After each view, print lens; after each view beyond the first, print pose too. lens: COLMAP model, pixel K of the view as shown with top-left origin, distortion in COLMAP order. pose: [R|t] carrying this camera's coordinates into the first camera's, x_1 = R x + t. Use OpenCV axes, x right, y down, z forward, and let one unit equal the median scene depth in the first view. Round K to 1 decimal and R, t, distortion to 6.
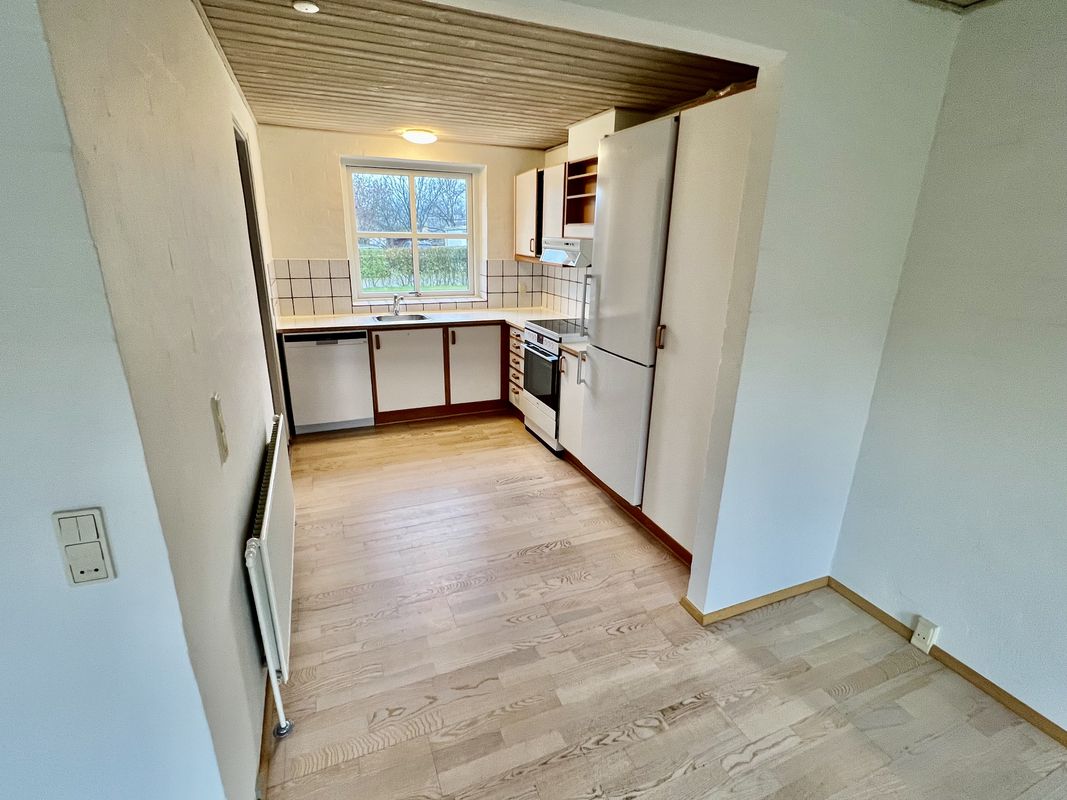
lens RADIAL K [[510.4, 0, 530.7], [0, 510.4, 400.9], [0, 0, 1]] dist [-0.001661, -0.000335]
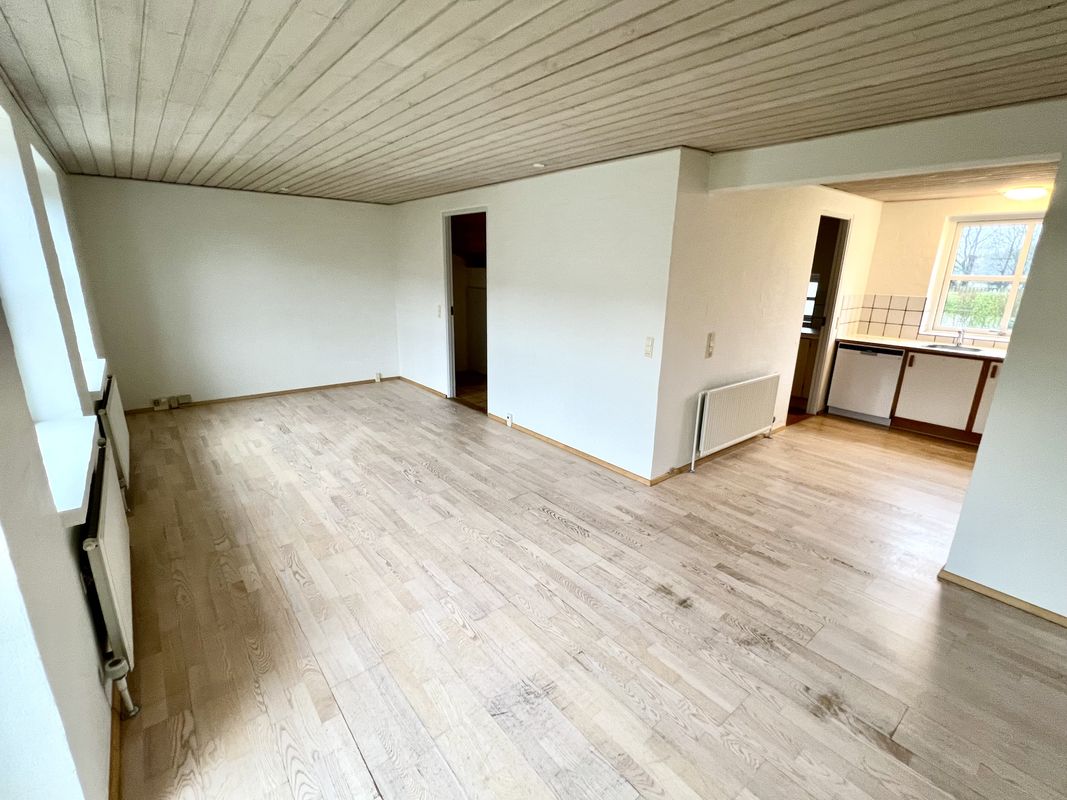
lens RADIAL K [[480.8, 0, 534.0], [0, 480.8, 394.5], [0, 0, 1]] dist [-0.001139, -0.000735]
pose [[0.292610, 0.237837, -0.926182, 0.539853], [-0.303913, 0.941485, 0.145751, 0.072350], [0.906651, 0.238831, 0.347769, -0.236494]]
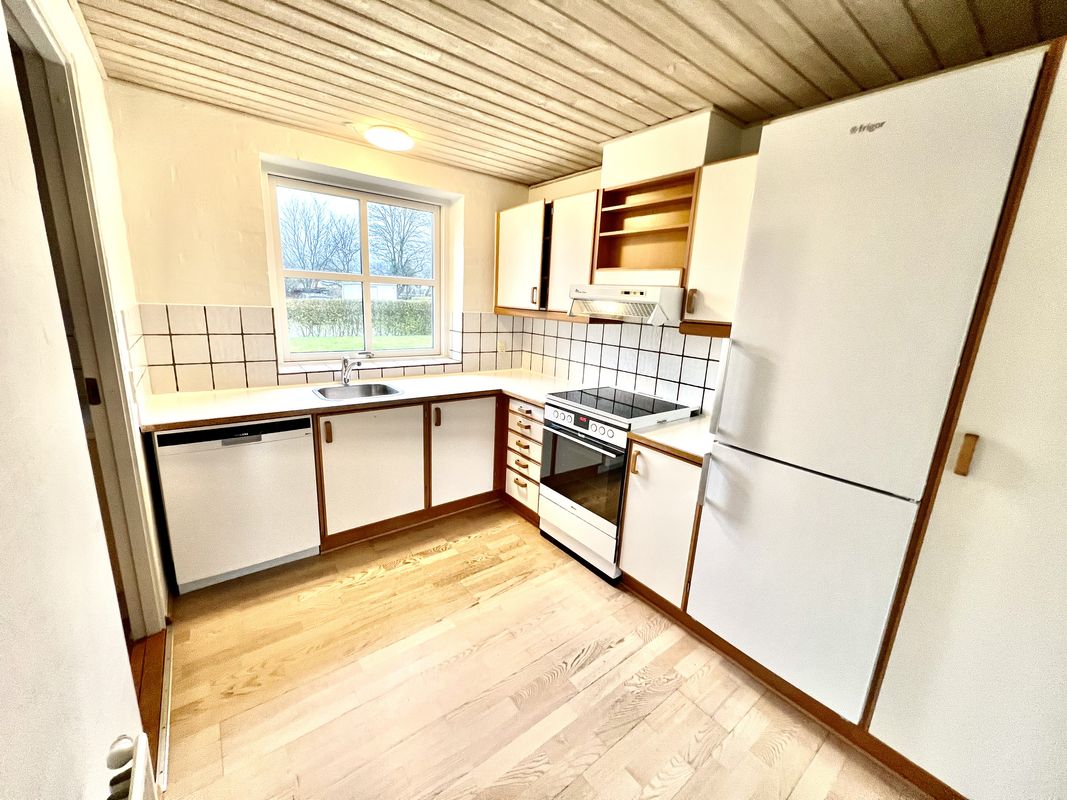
lens RADIAL K [[427.3, 0, 532.9], [0, 427.3, 399.2], [0, 0, 1]] dist [-0.003460, 0.000228]
pose [[0.963829, -0.030679, 0.264750, -0.189027], [0.050283, 0.996445, -0.067589, -0.105977], [-0.261735, 0.078457, 0.961945, 0.398580]]
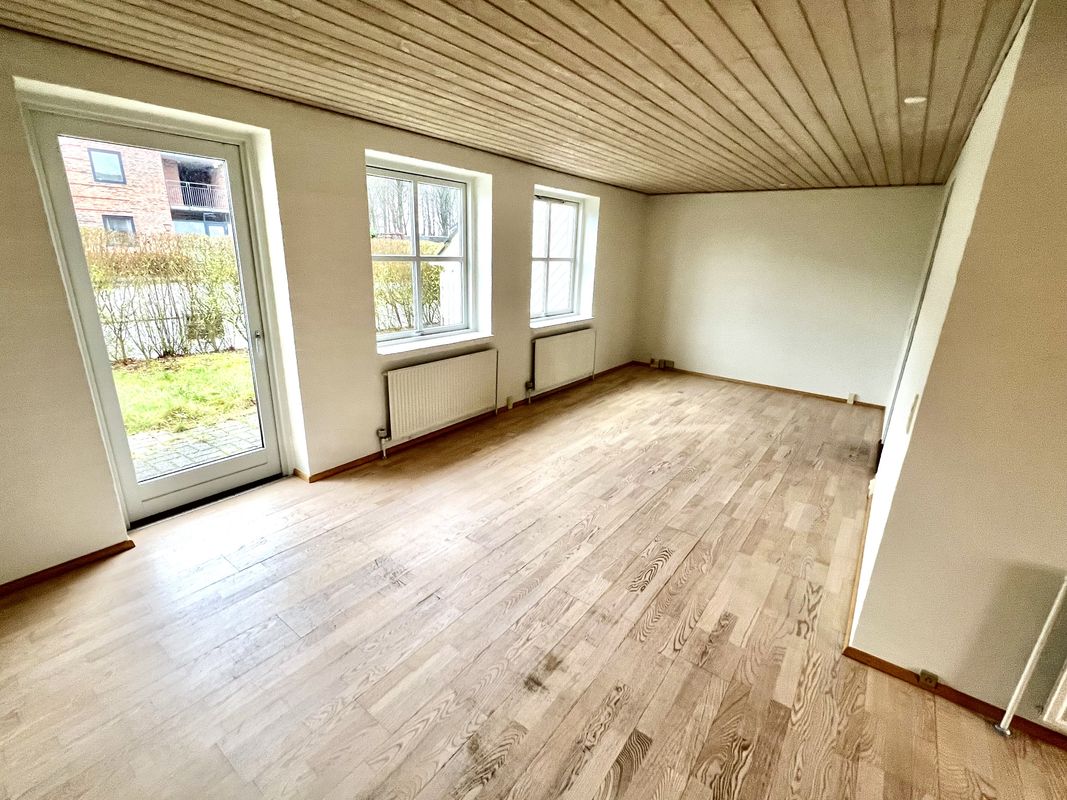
lens RADIAL K [[480.8, 0, 533.0], [0, 480.8, 398.6], [0, 0, 1]] dist [-0.001139, -0.000735]
pose [[-0.857475, 0.110395, -0.502543, 0.318531], [-0.200190, 0.828171, 0.523505, -0.113808], [0.473984, 0.549496, -0.688036, 0.340302]]
